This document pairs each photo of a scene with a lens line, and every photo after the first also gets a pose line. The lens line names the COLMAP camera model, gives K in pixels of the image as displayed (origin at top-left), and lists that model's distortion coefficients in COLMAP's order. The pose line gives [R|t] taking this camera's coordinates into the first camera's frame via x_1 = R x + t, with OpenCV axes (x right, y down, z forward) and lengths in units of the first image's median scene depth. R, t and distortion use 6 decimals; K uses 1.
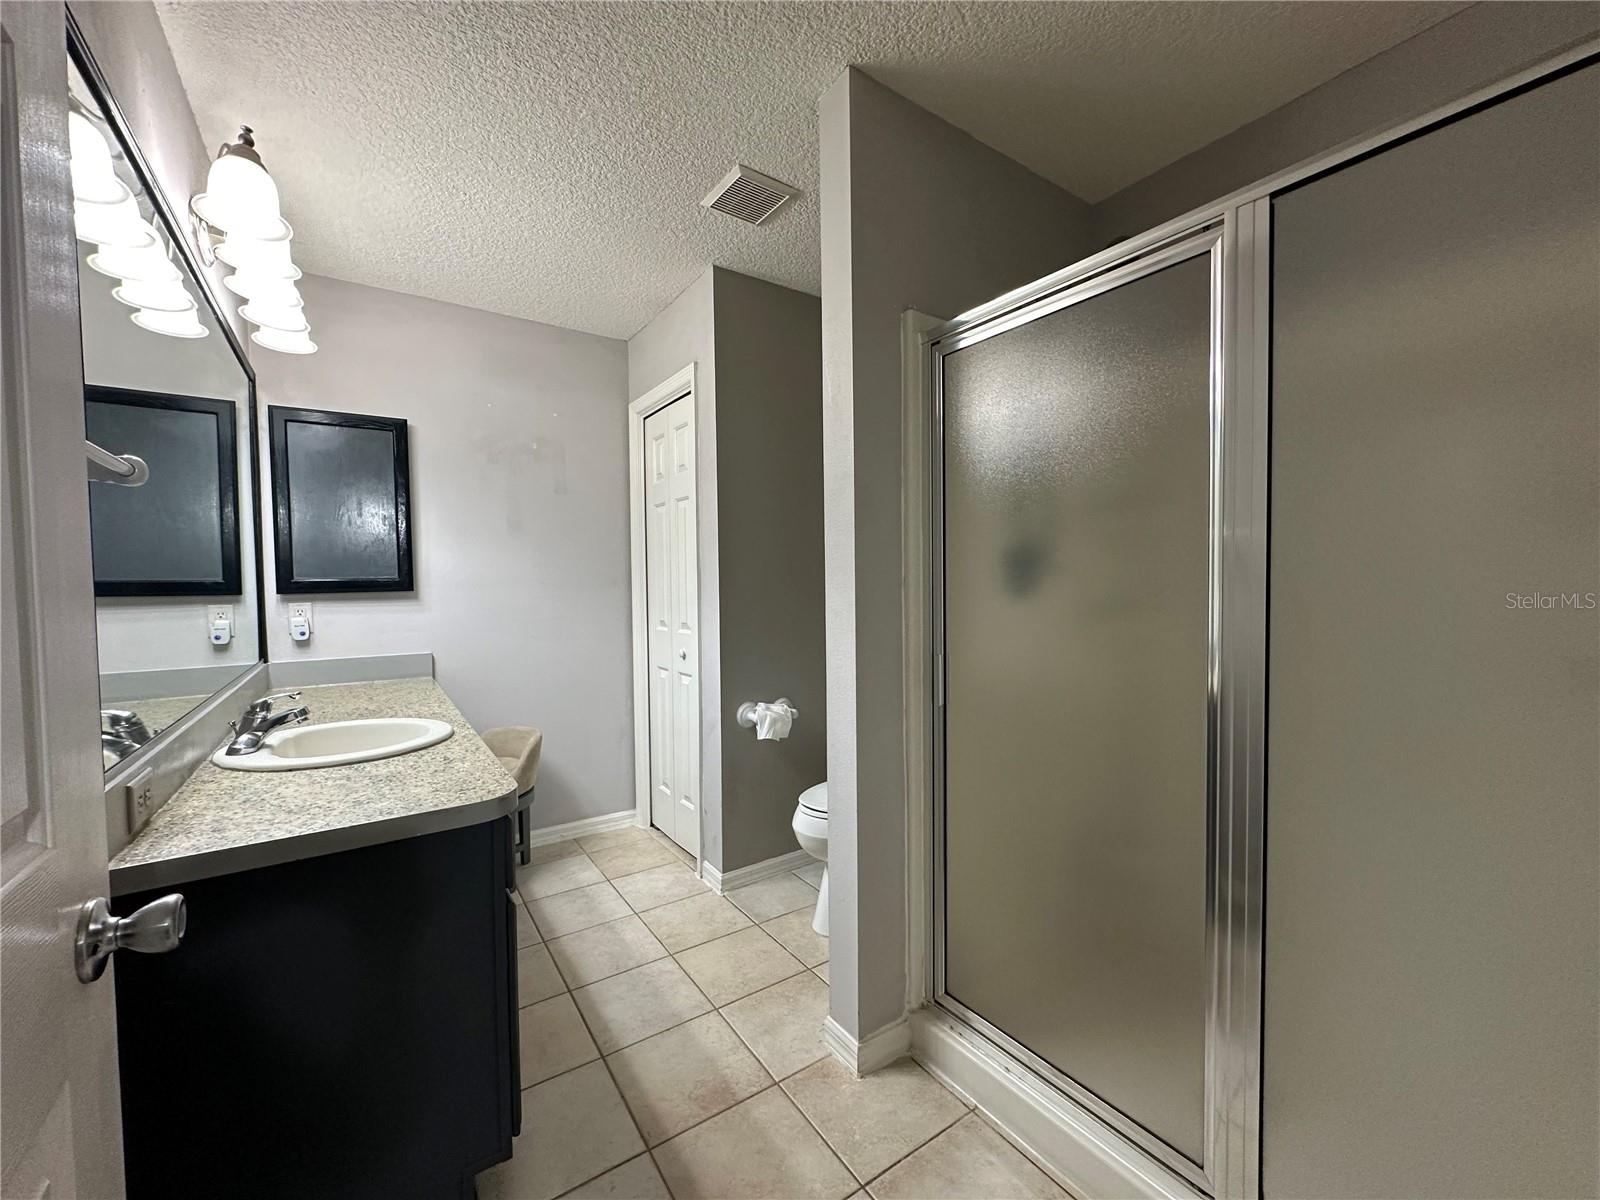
lens RADIAL K [[642.8, 0, 798.1], [0, 642.8, 602.8], [0, 0, 1]] dist [-0.004681, 0.000526]
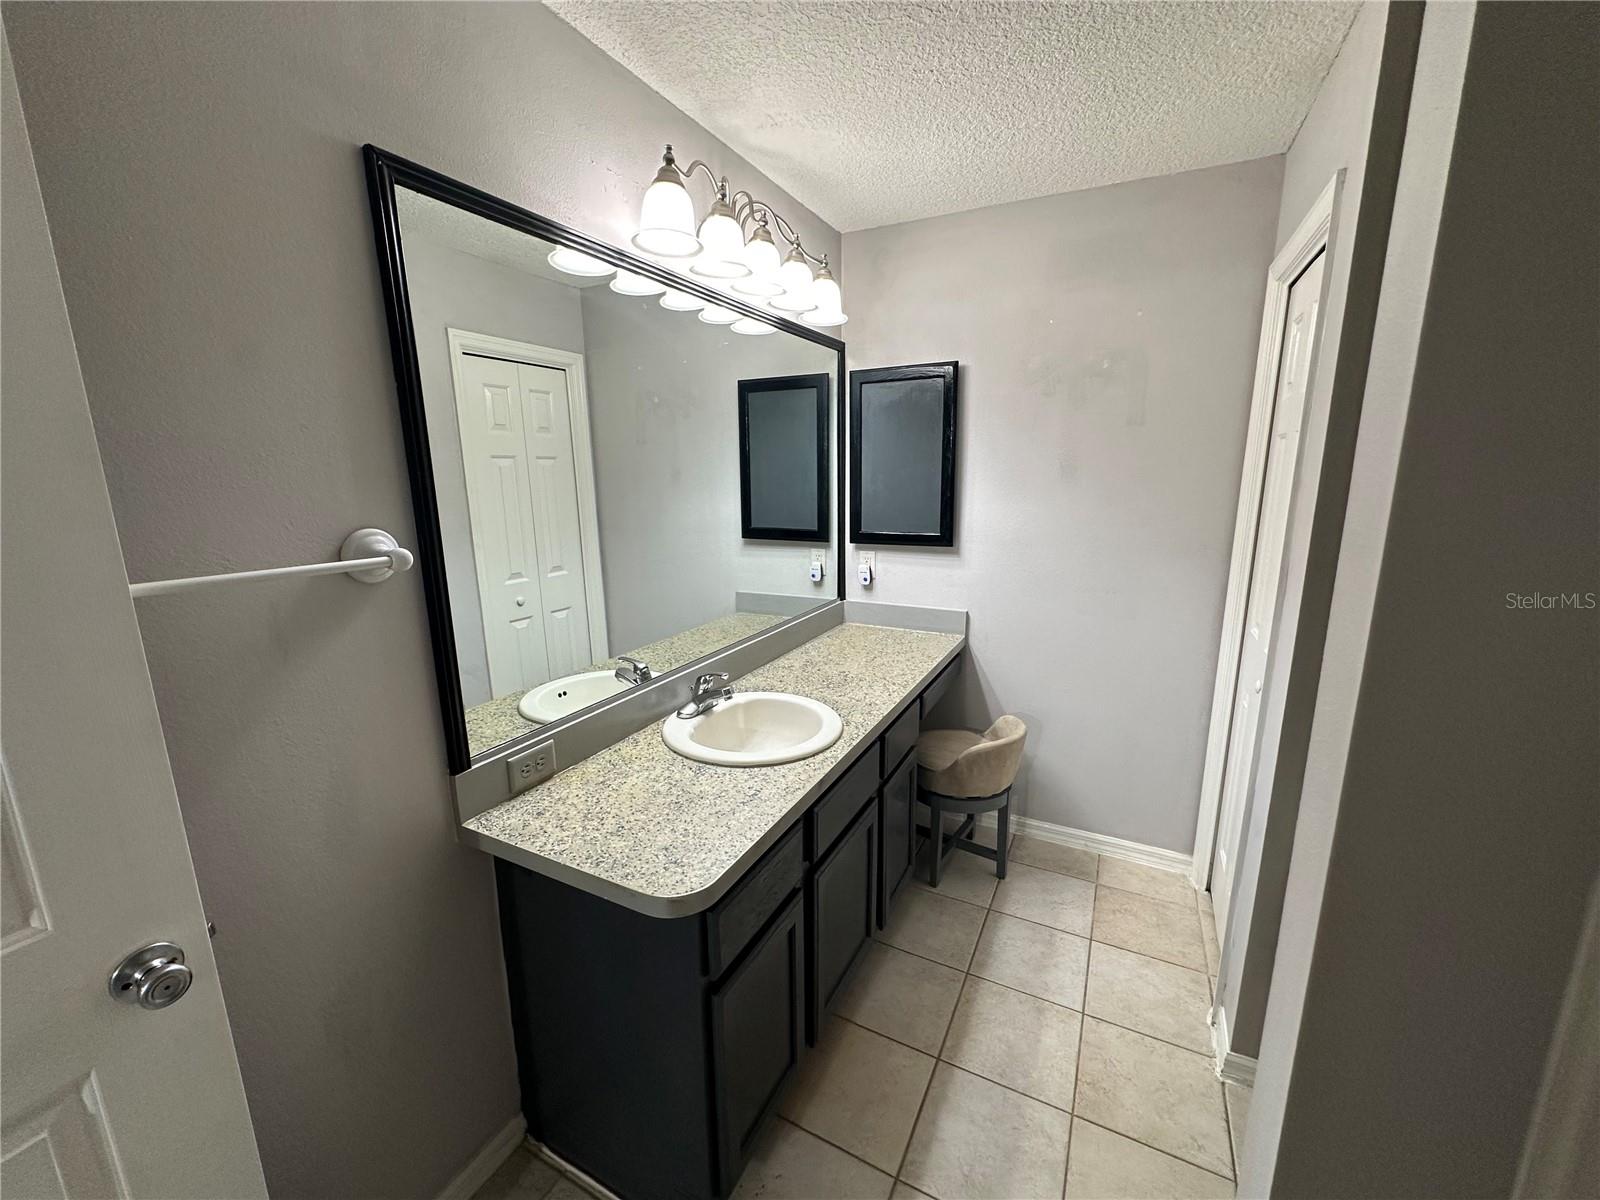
lens RADIAL K [[642.8, 0, 800.2], [0, 642.8, 599.8], [0, 0, 1]] dist [-0.004681, 0.000526]
pose [[0.475555, 0.183834, -0.860263, 0.151074], [-0.024824, 0.980336, 0.195769, -0.136938], [0.879336, -0.071743, 0.470767, 0.376968]]
